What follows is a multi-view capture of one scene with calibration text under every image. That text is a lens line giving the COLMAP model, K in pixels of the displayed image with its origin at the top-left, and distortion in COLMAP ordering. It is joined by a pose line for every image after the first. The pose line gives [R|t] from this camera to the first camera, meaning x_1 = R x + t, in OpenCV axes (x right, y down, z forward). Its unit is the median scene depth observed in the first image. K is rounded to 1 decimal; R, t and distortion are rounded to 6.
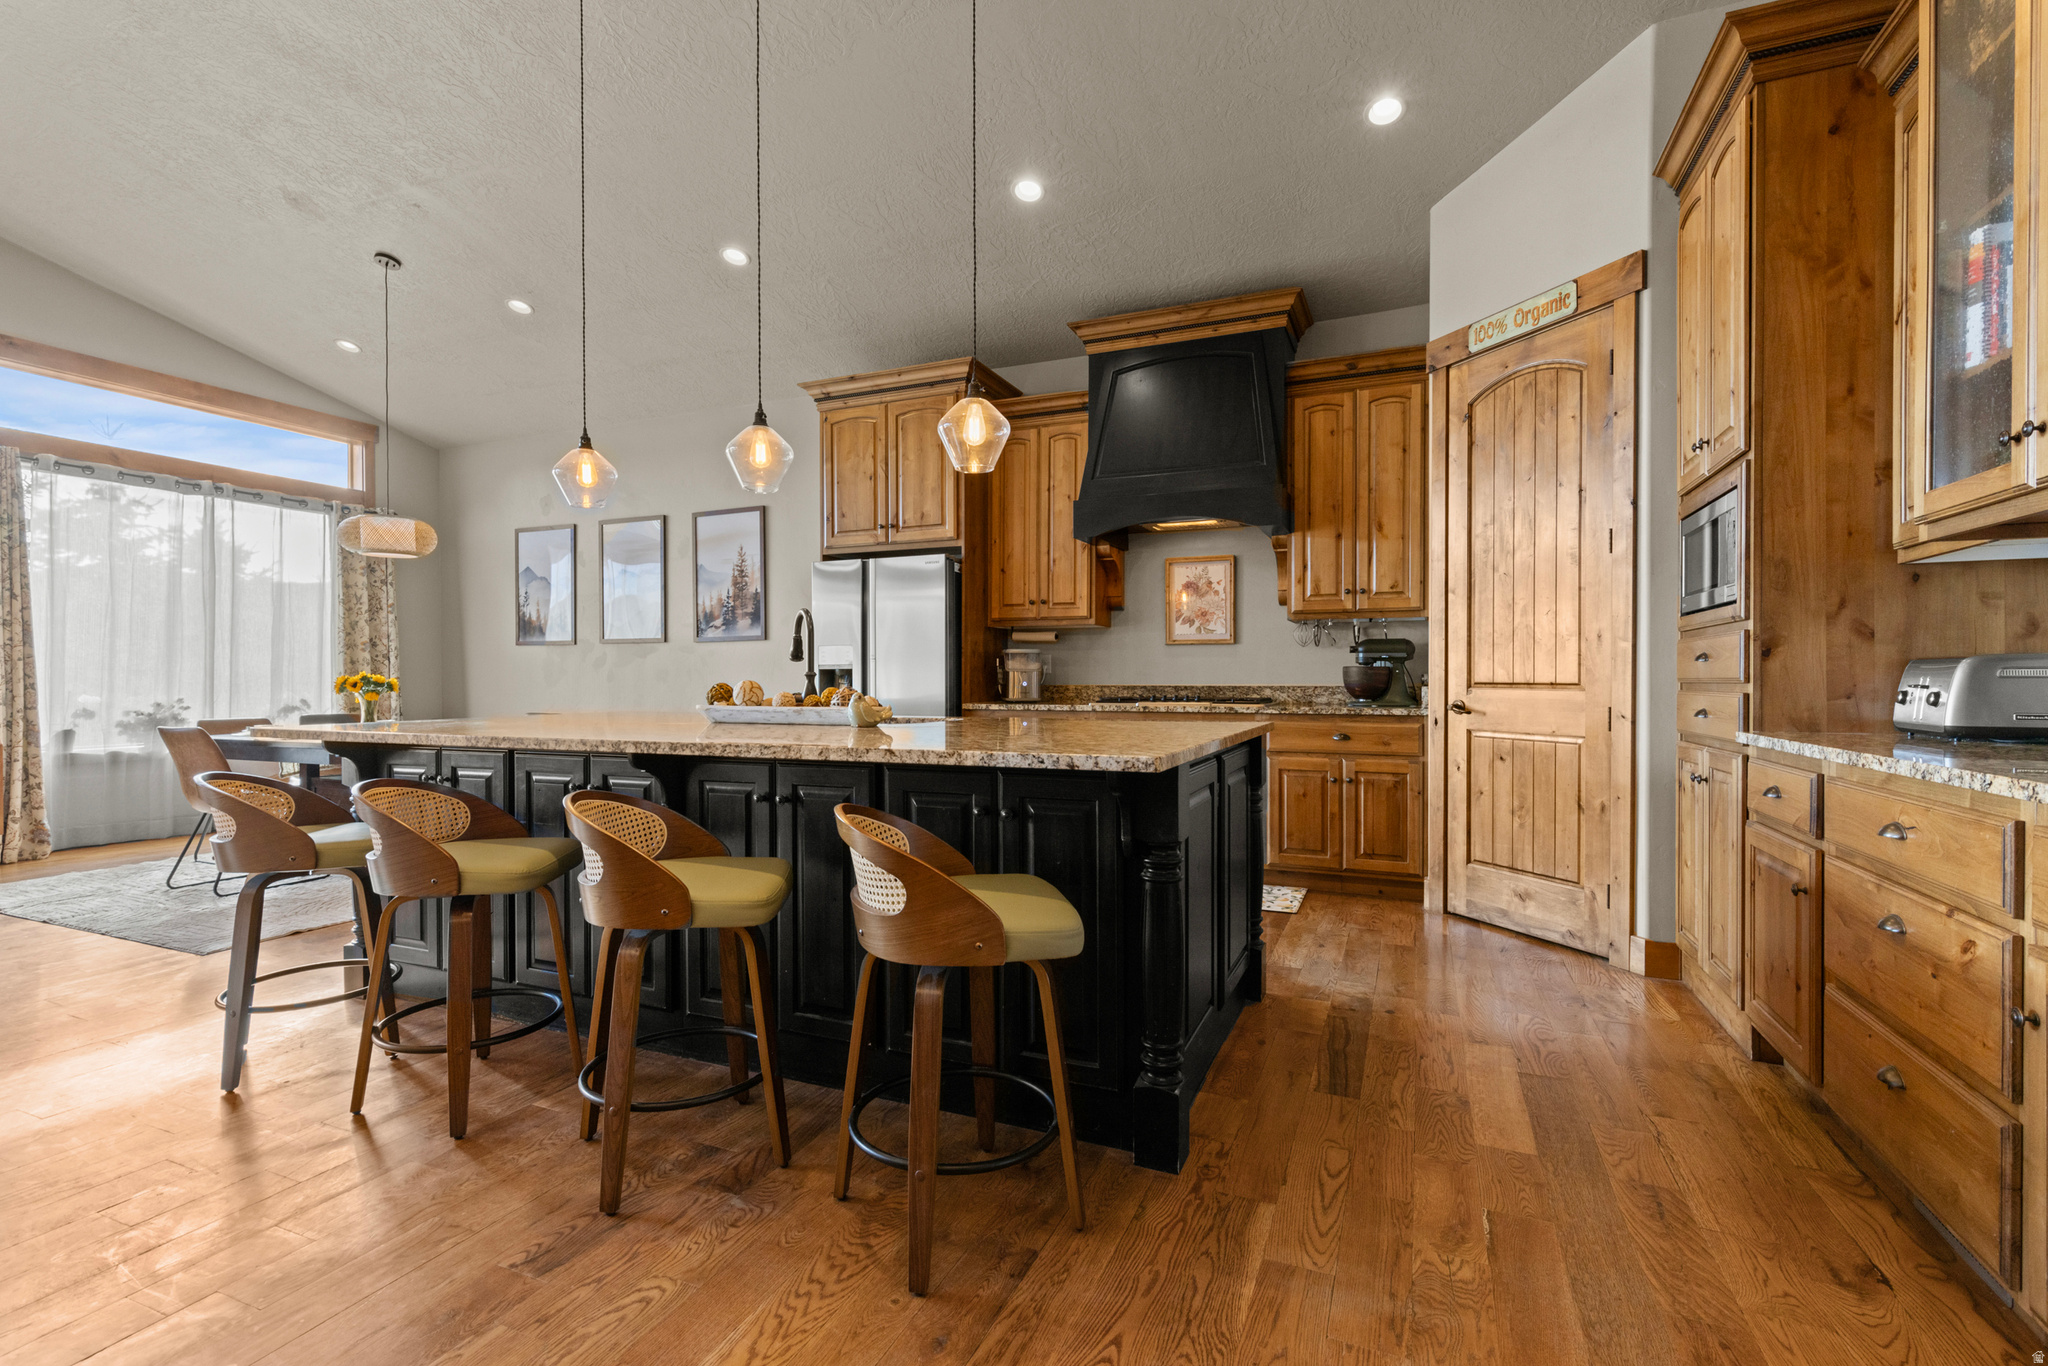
lens RADIAL K [[919.5, 0, 1041.1], [0, 919.5, 686.5], [0, 0, 1]] dist [0.002521, 0.000189]
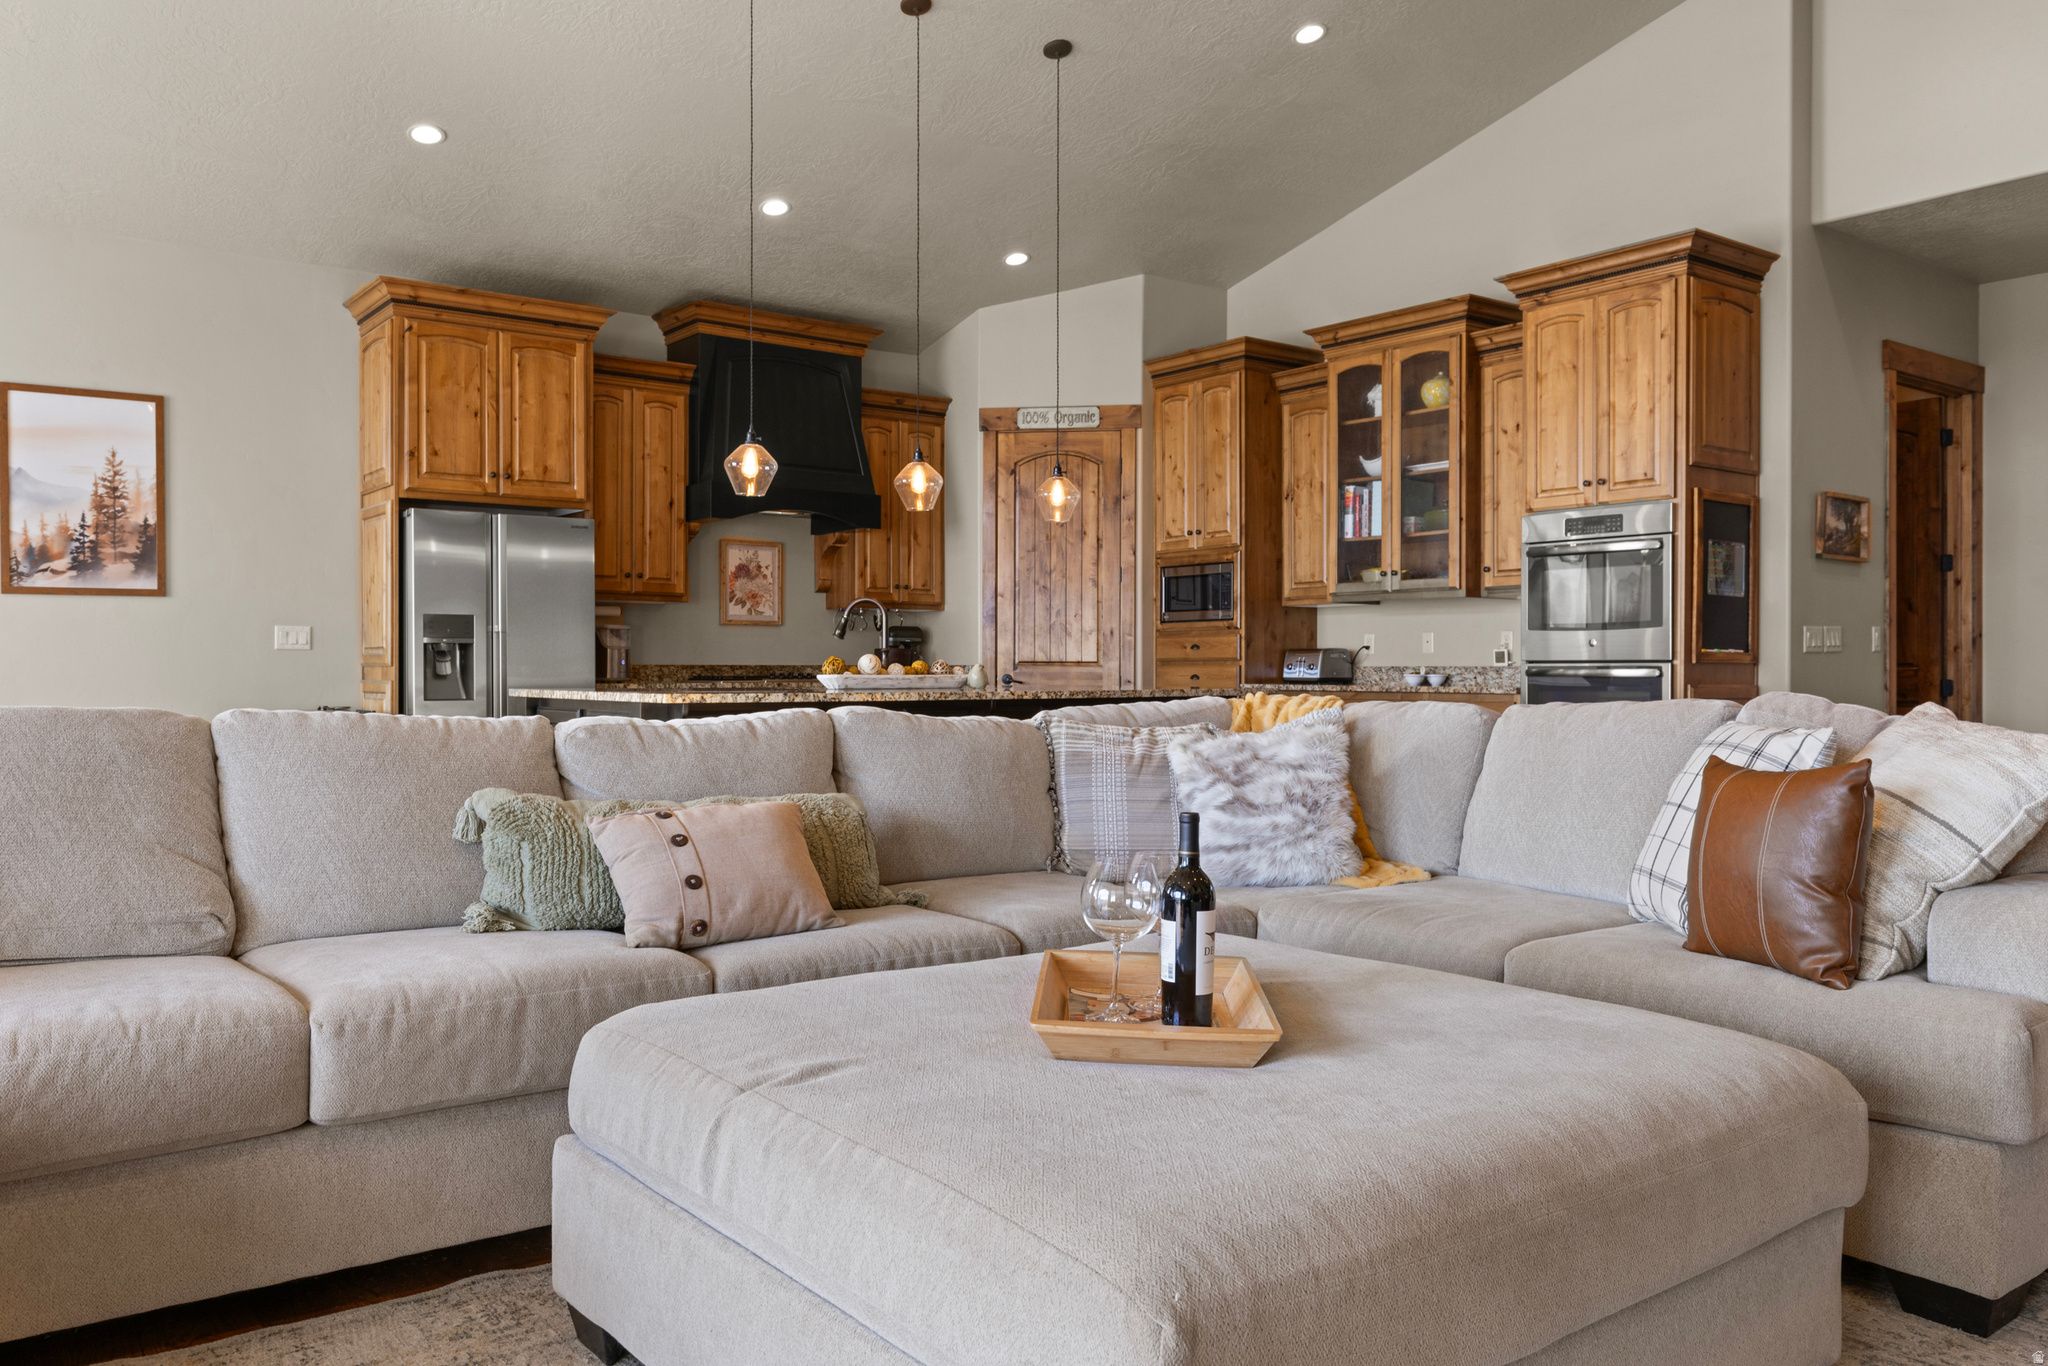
lens RADIAL K [[1517.3, 0, 1012.3], [0, 1517.3, 677.2], [0, 0, 1]] dist [-0.000775, 0.000001]
pose [[0.495461, -0.002410, 0.868627, -1.186291], [0.006308, 0.999980, -0.000823, 0.016210], [-0.868607, 0.005888, 0.495466, -0.105601]]
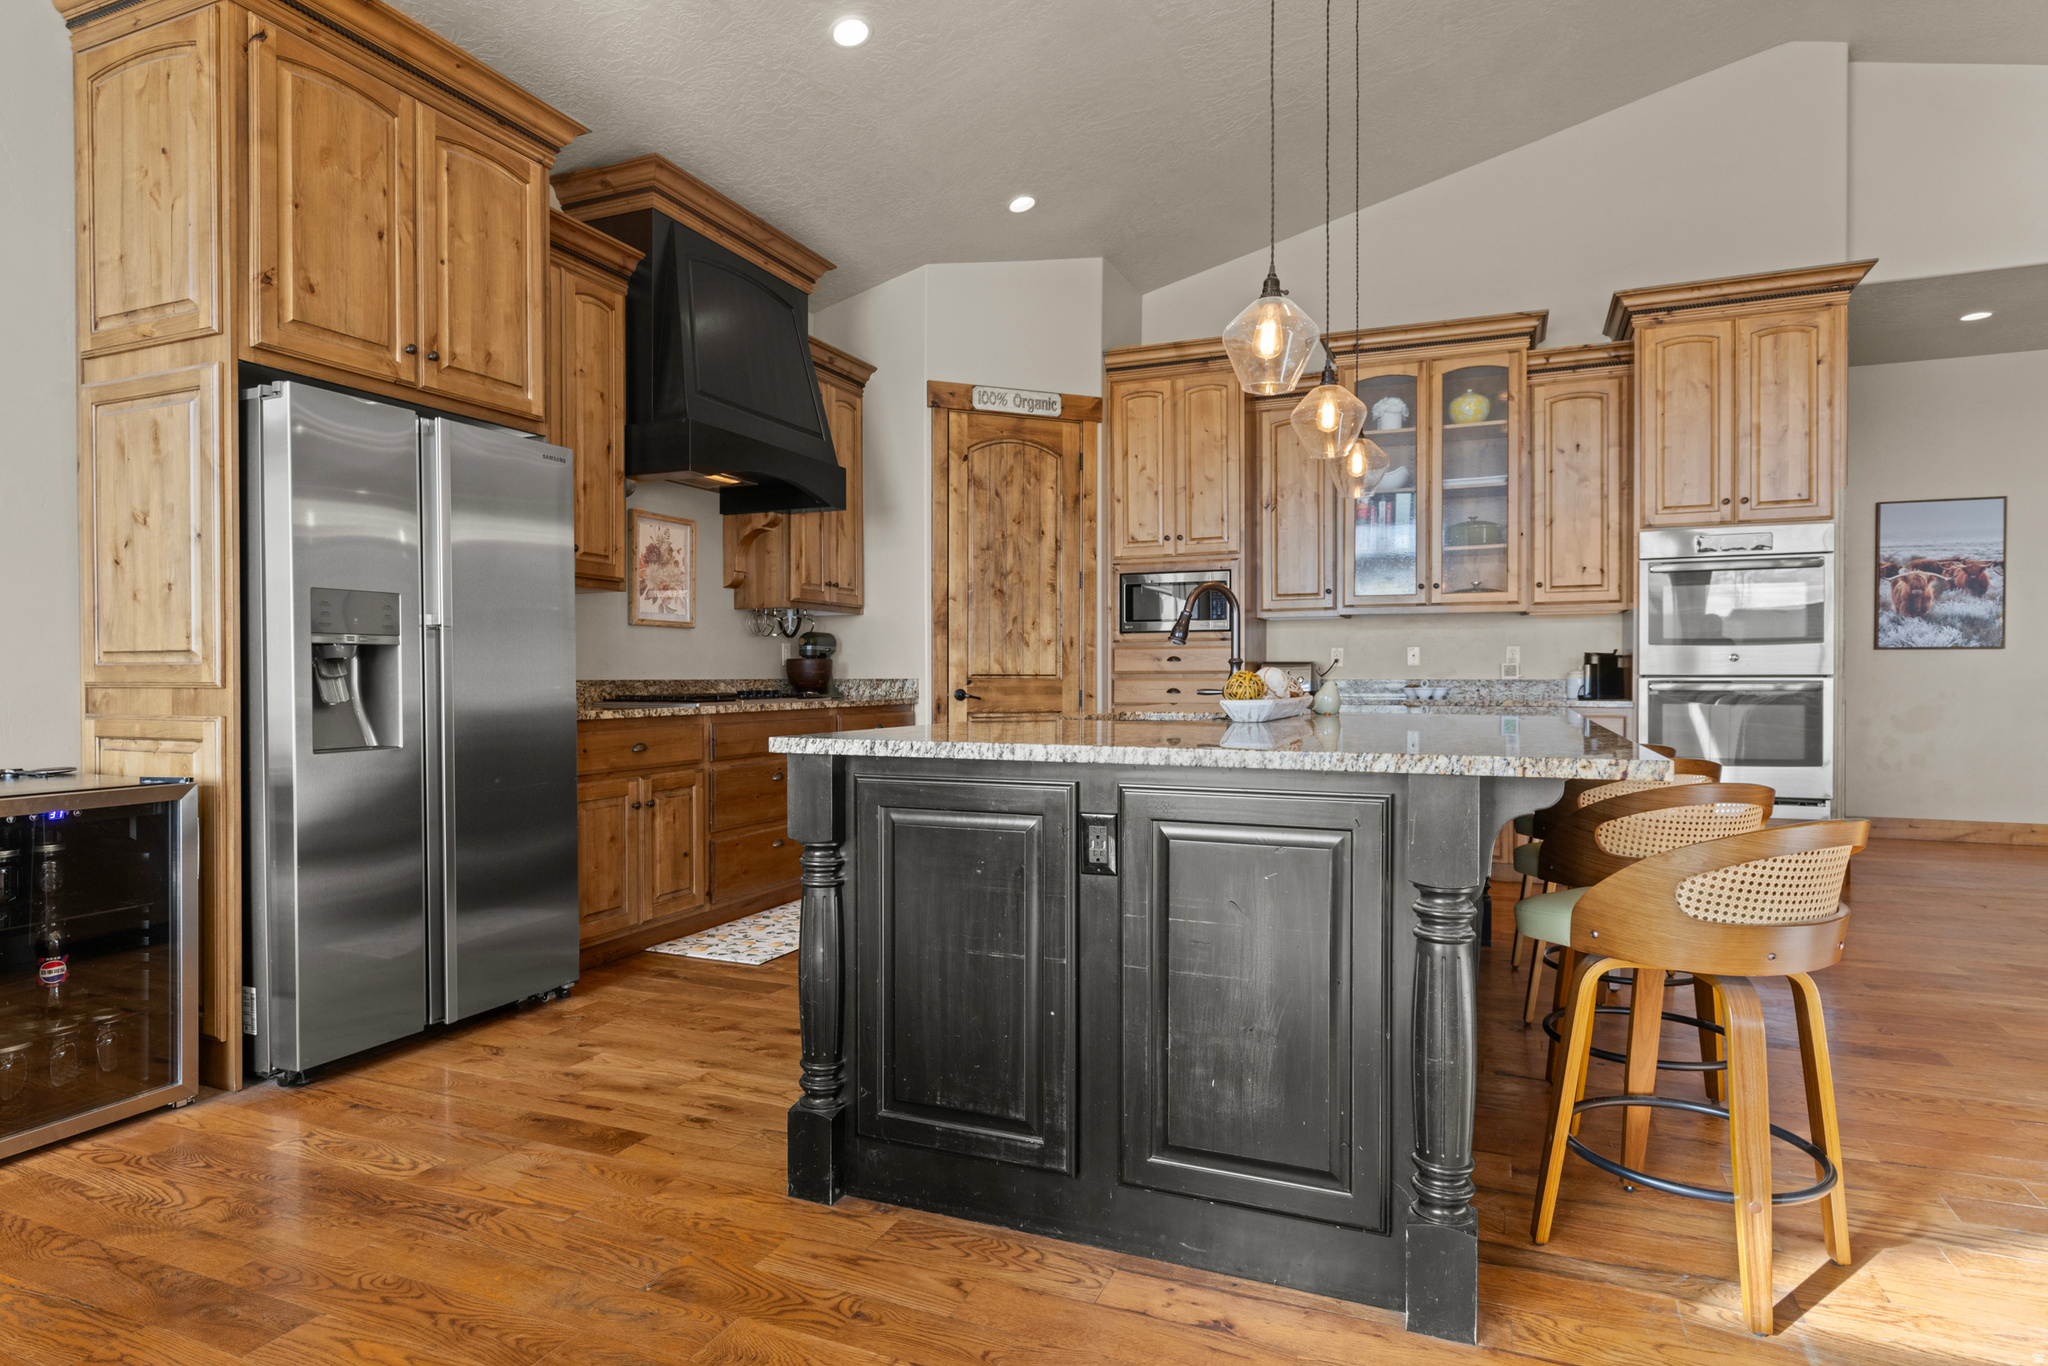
lens RADIAL K [[1105.4, 0, 1035.6], [0, 1105.4, 682.8], [0, 0, 1]] dist [0.001635, -0.000445]
pose [[-0.004642, -0.005134, 0.999976, -0.778260], [0.010007, 0.999937, 0.005180, -0.000077], [-0.999939, 0.010031, -0.004590, 0.701872]]
